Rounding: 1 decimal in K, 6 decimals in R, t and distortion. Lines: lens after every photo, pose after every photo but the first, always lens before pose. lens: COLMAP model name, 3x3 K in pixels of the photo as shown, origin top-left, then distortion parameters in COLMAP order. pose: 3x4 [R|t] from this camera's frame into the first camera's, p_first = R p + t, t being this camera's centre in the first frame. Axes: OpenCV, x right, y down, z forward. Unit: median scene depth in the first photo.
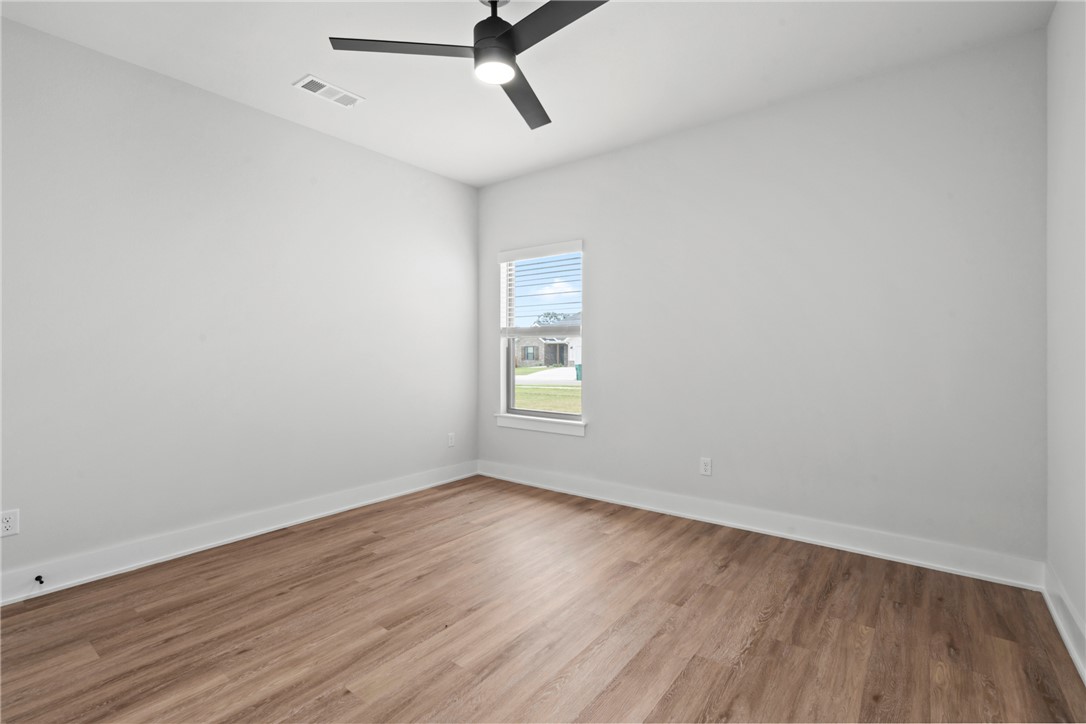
lens RADIAL K [[496.4, 0, 542.9], [0, 496.4, 357.4], [0, 0, 1]] dist [-0.003516, 0.000192]
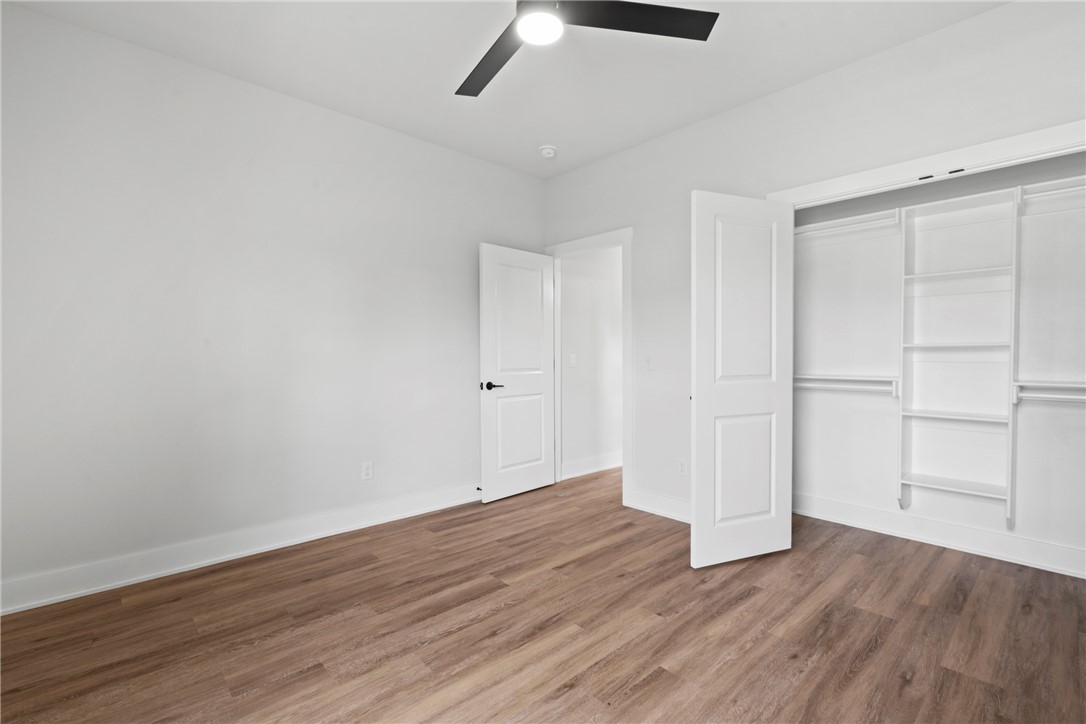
lens RADIAL K [[496.4, 0, 543.0], [0, 496.4, 361.1], [0, 0, 1]] dist [-0.003516, 0.000192]
pose [[-0.985832, 0.000759, 0.167732, -0.269155], [0.004372, 0.999766, 0.021175, -0.026239], [-0.167677, 0.021609, -0.985605, 2.026440]]
